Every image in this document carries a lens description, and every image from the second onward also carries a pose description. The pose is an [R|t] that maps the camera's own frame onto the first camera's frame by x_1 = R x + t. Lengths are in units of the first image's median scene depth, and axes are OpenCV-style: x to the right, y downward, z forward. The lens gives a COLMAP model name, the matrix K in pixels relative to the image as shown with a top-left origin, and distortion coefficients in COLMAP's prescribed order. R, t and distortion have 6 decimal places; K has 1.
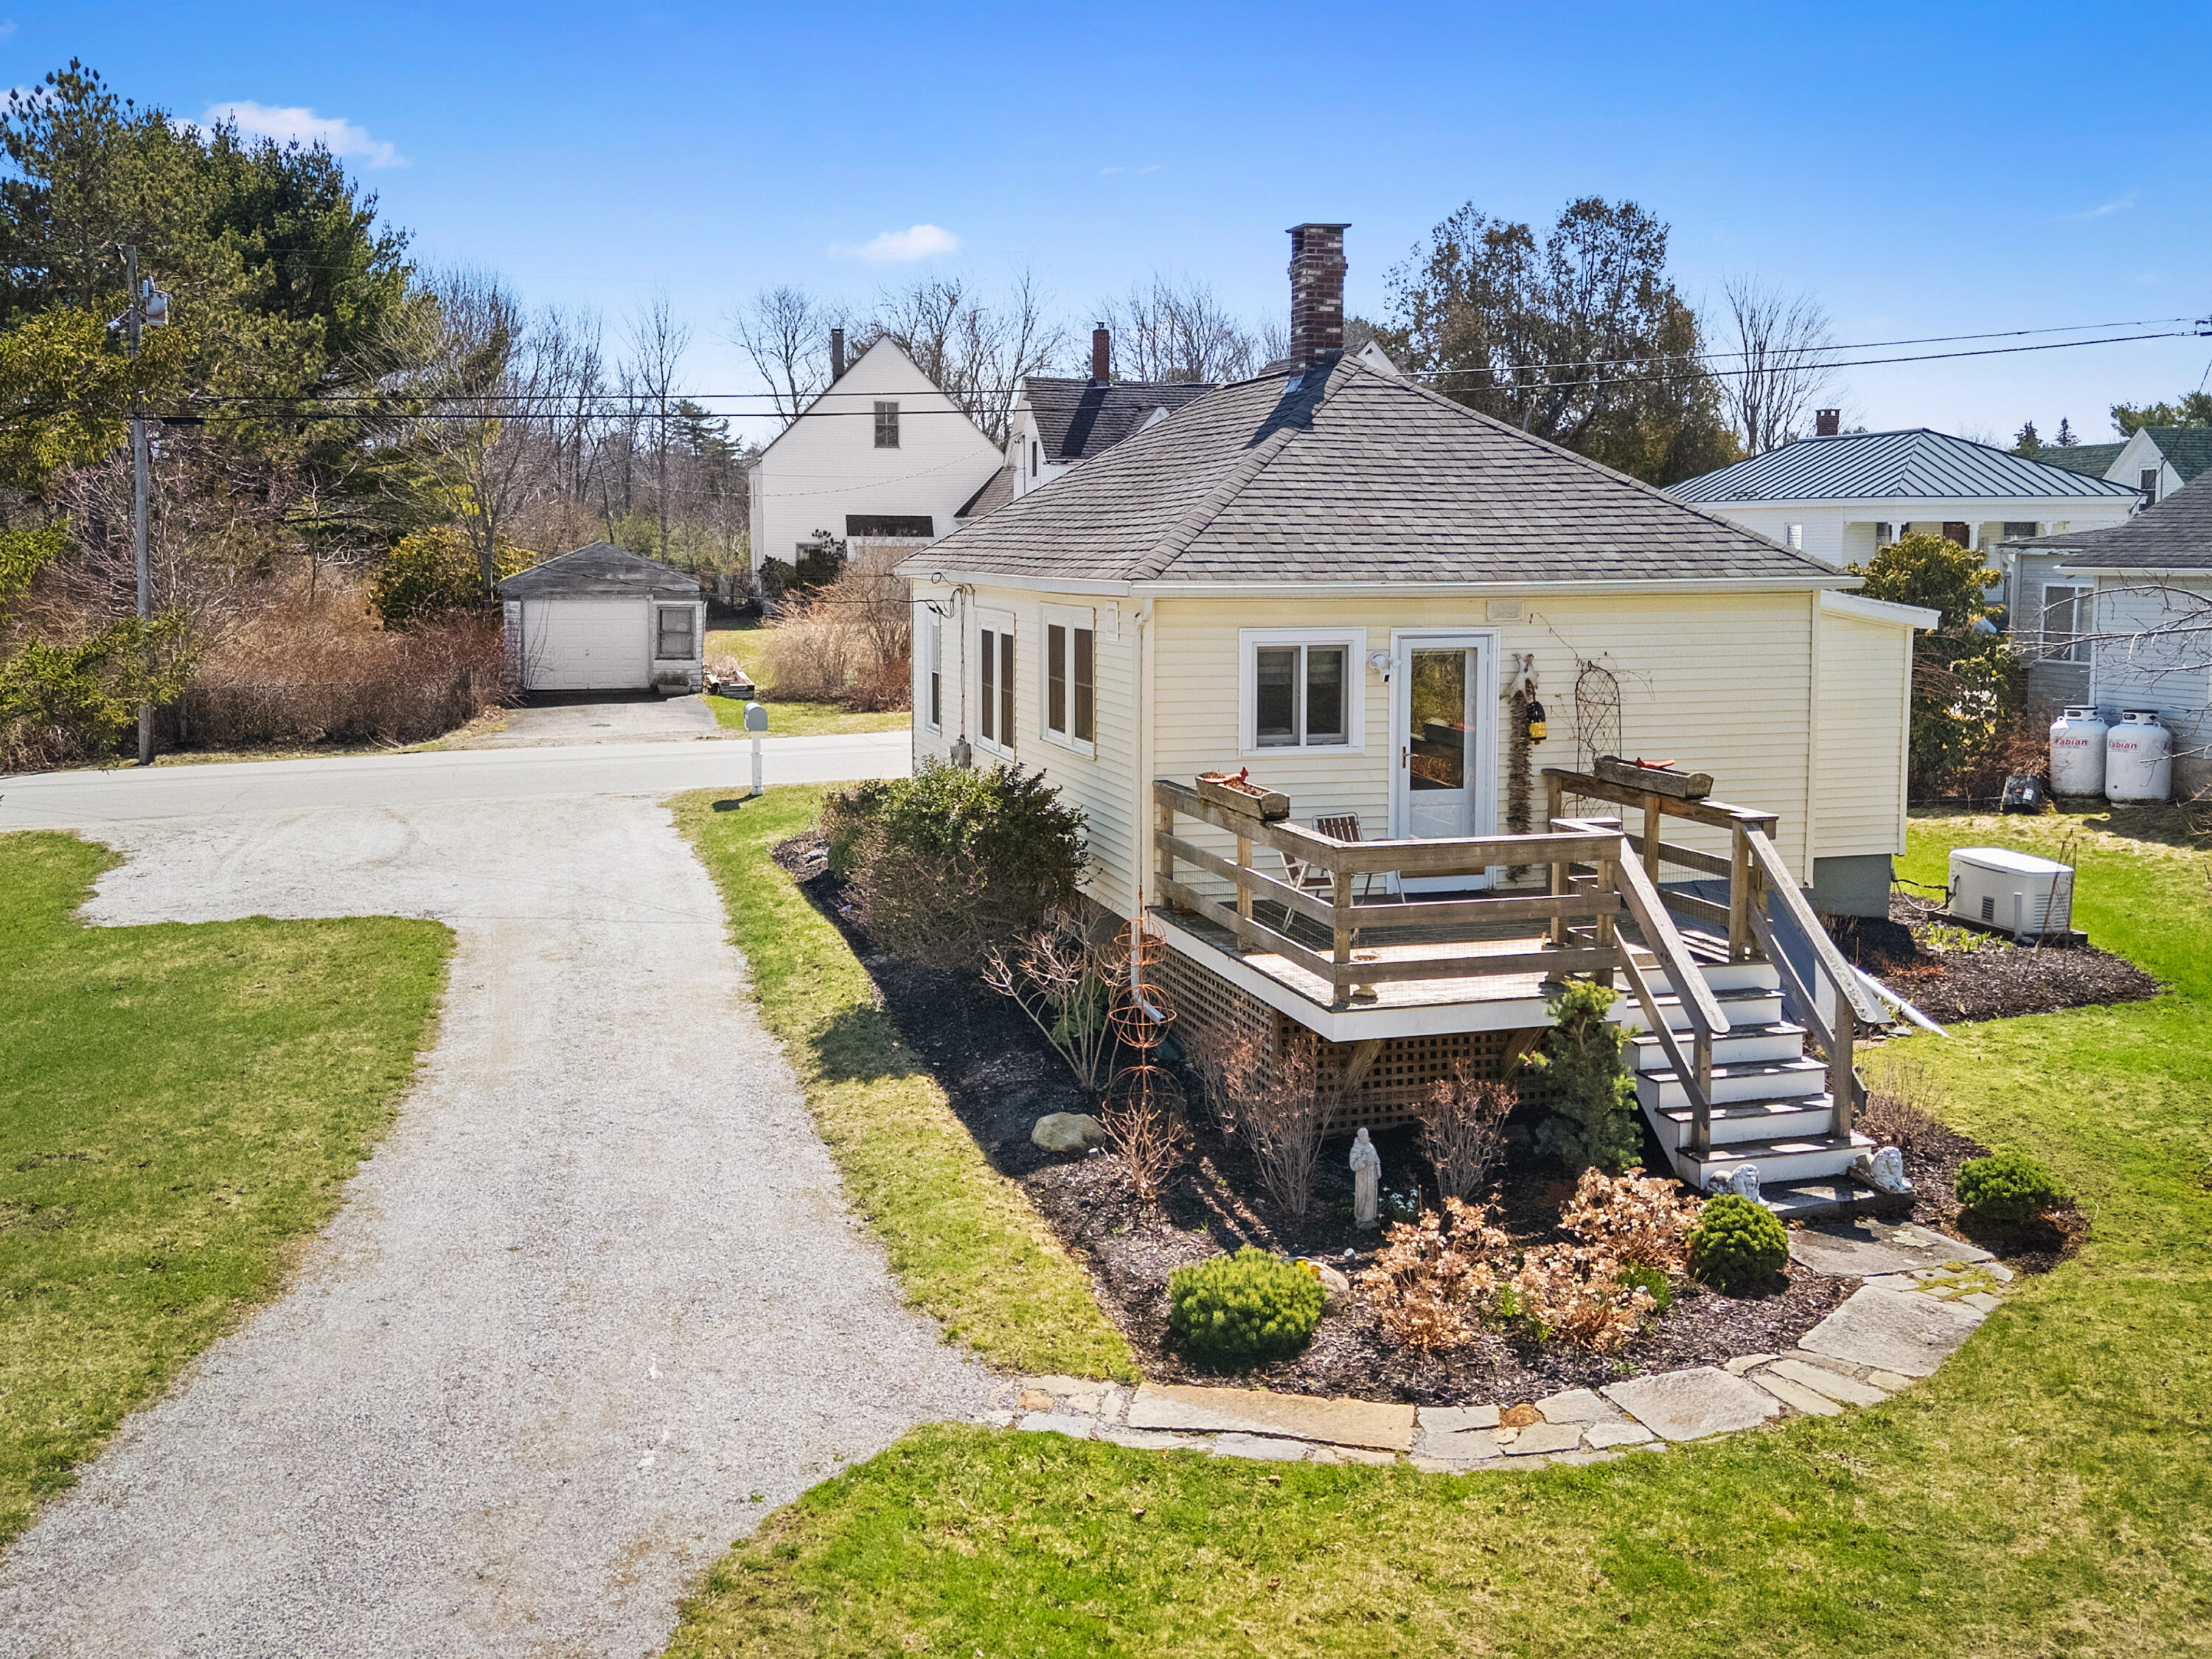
lens RADIAL K [[1686.8, 0, 1106.0], [0, 1686.8, 829.5], [0, 0, 1]] dist [0.072387, -0.001110]
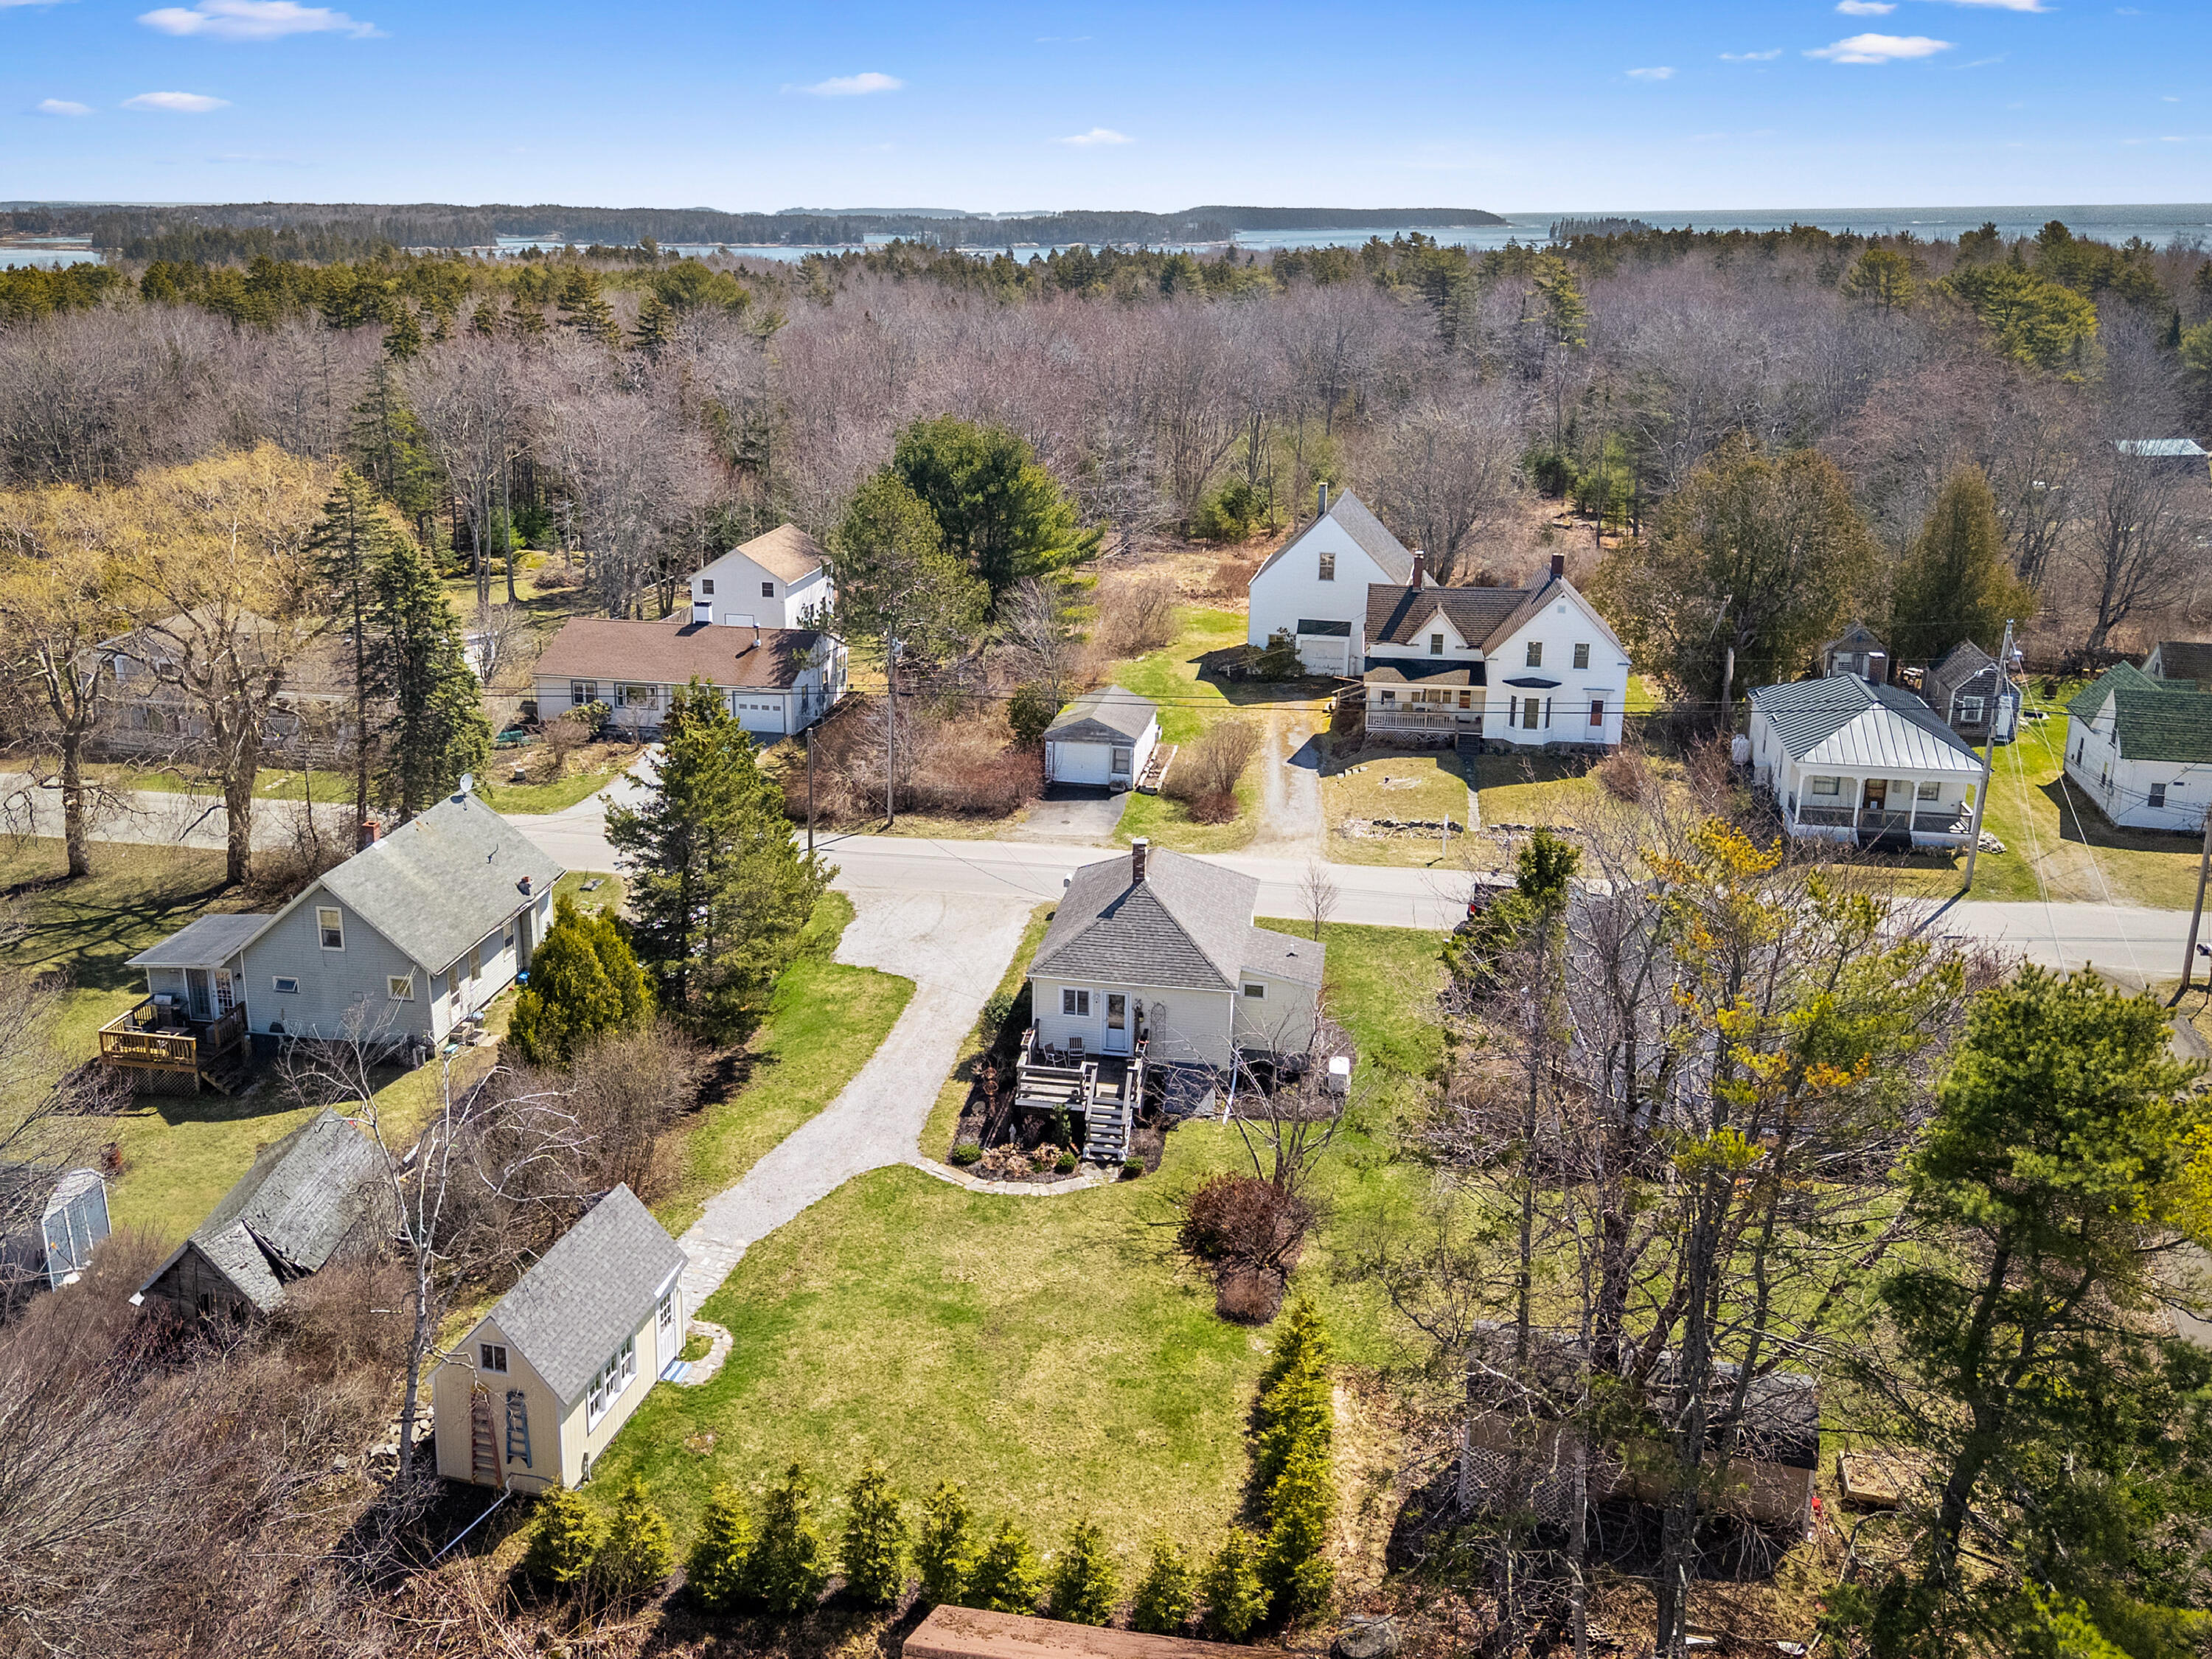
lens RADIAL K [[1686.8, 0, 1106.0], [0, 1686.8, 829.5], [0, 0, 1]] dist [0.072387, -0.001110]
pose [[0.888770, 0.143726, -0.435235, 1.007347], [-0.070431, 0.981112, 0.180164, -0.653325], [0.452909, -0.129471, 0.882106, -1.284166]]
